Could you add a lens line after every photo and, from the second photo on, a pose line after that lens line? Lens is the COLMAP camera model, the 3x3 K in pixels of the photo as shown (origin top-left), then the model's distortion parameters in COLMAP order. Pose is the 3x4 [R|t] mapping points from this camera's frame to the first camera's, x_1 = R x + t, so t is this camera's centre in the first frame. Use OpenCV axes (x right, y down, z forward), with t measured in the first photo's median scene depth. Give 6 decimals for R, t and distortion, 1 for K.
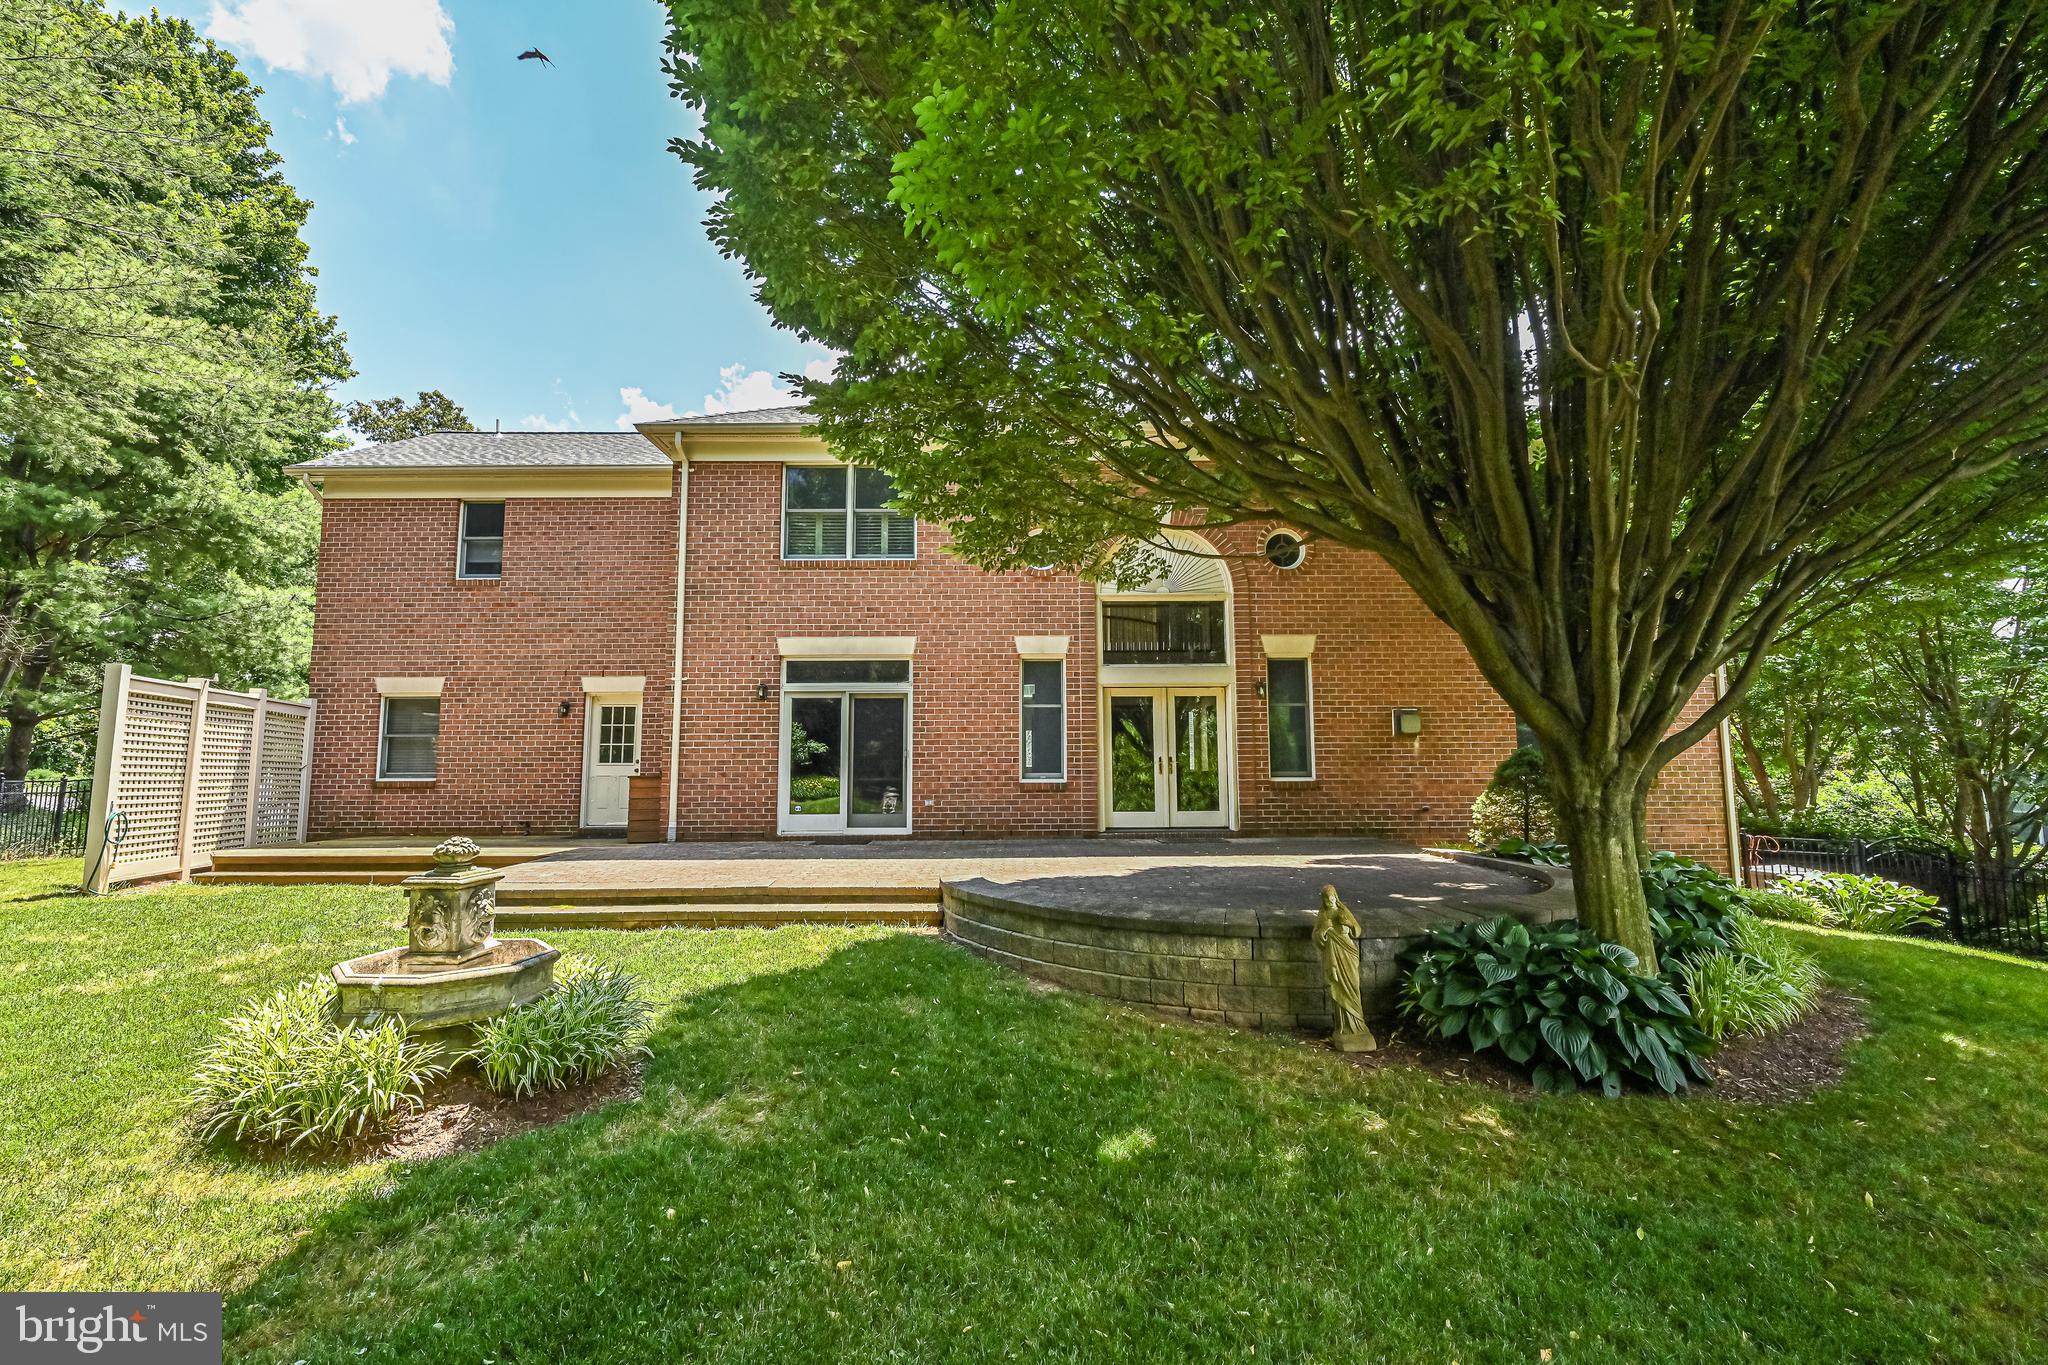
lens RADIAL K [[841.3, 0, 1029.5], [0, 841.3, 680.4], [0, 0, 1]] dist [-0.002819, -0.000141]
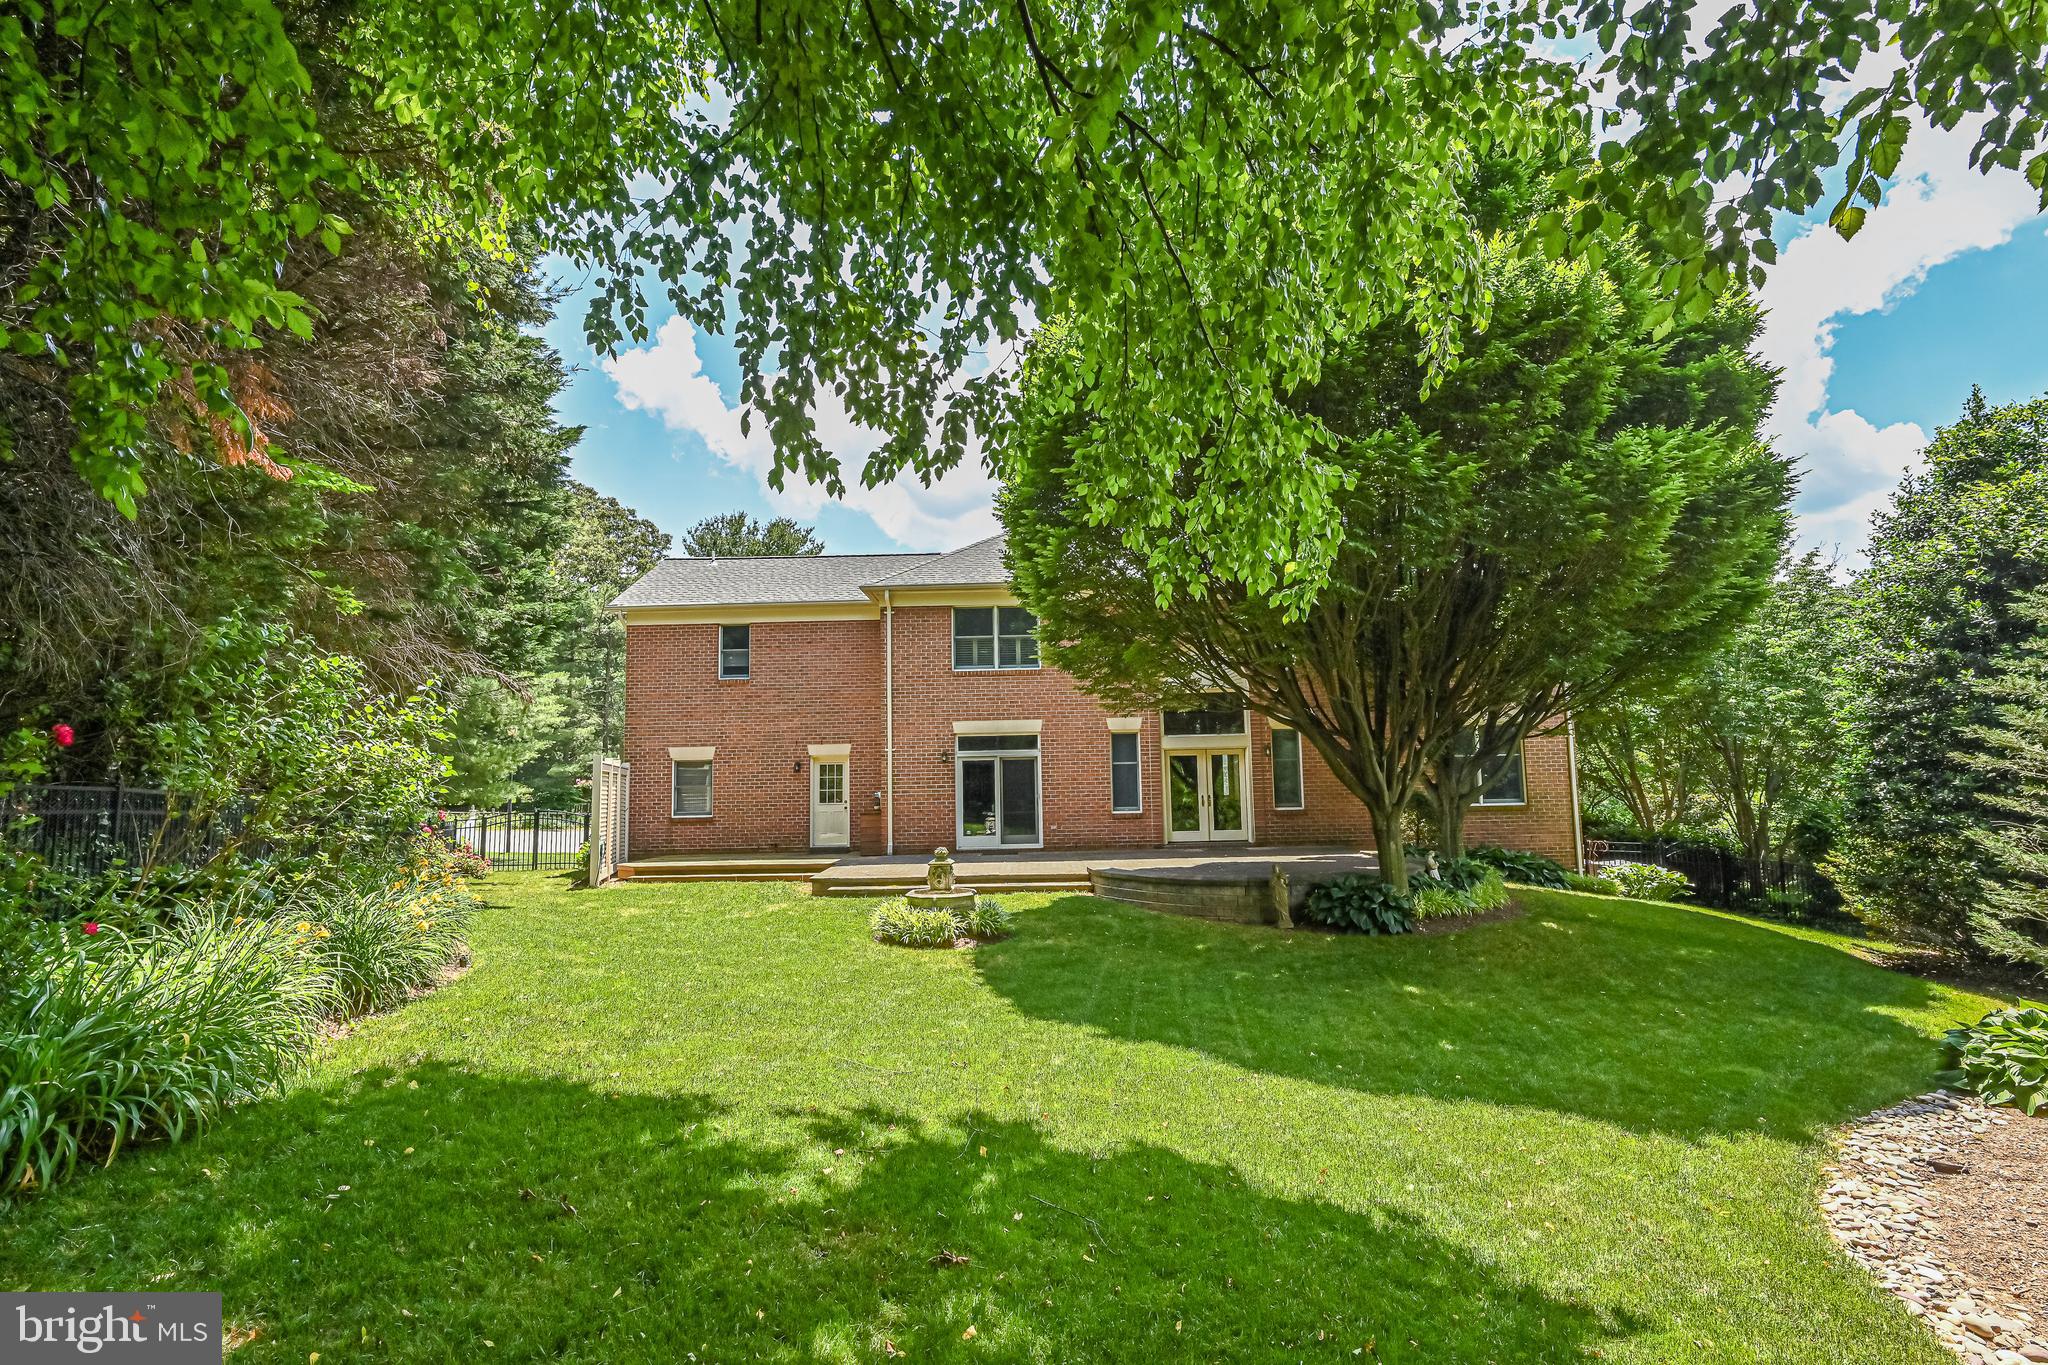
lens RADIAL K [[940.5, 0, 1034.7], [0, 940.5, 685.4], [0, 0, 1]] dist [-0.001439, 0.000221]
pose [[0.999715, -0.017396, -0.016322, -0.119105], [0.017470, 0.999838, 0.004367, -0.122104], [0.016243, -0.004651, 0.999857, -0.720363]]
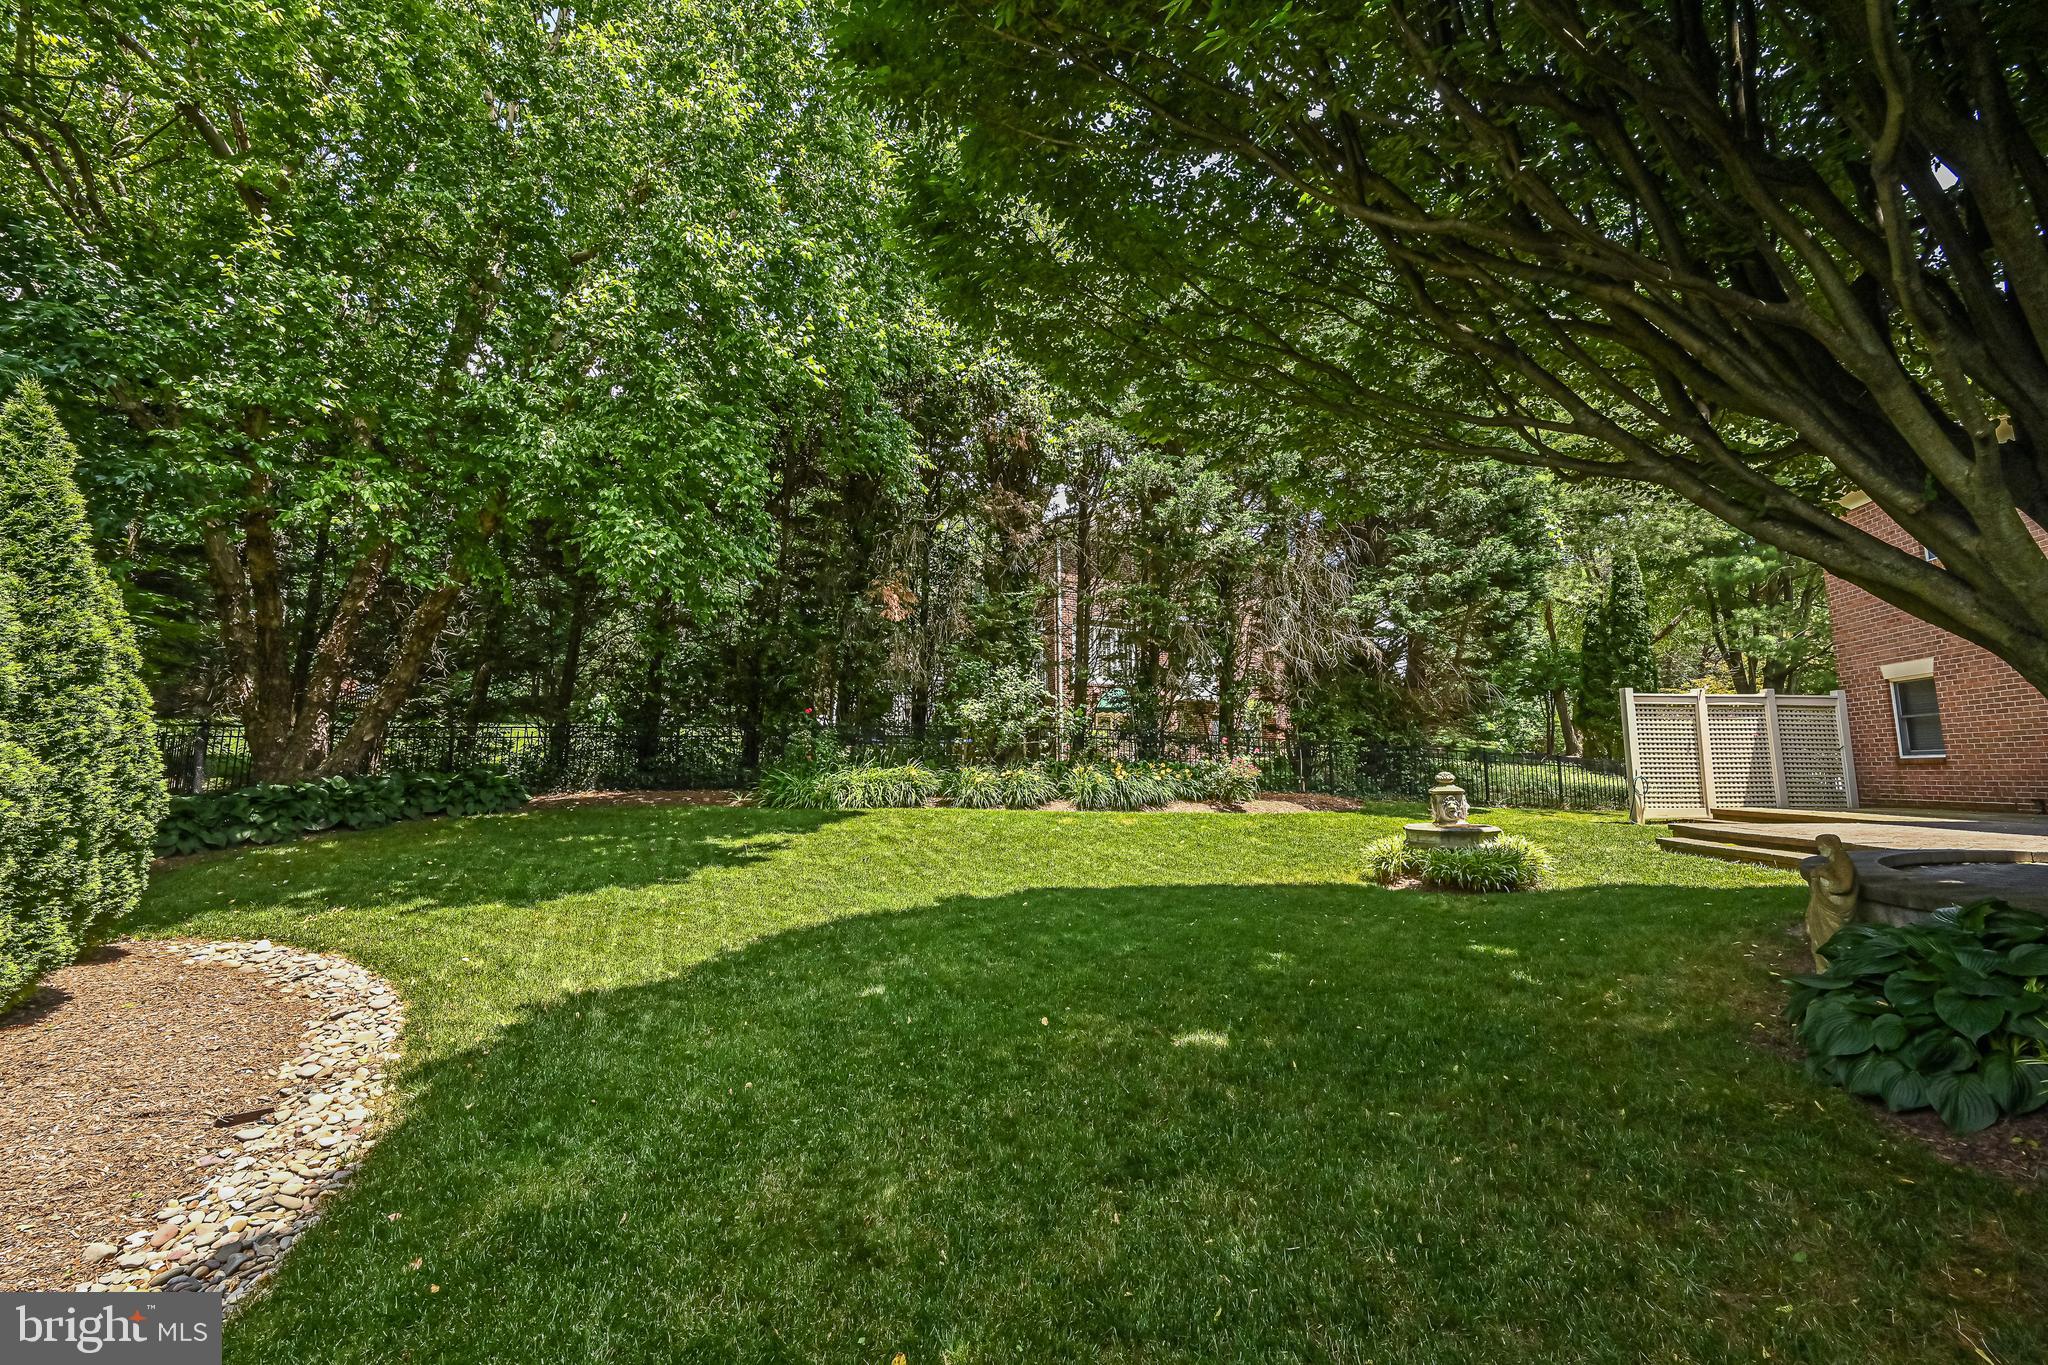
lens RADIAL K [[808.2, 0, 1024.9], [0, 808.2, 688.3], [0, 0, 1]] dist [-0.000187, 0.000205]
pose [[-0.236677, -0.100427, -0.966384, 0.586035], [0.111734, 0.985231, -0.129751, 0.043441], [0.965142, -0.138687, -0.221961, 0.156557]]
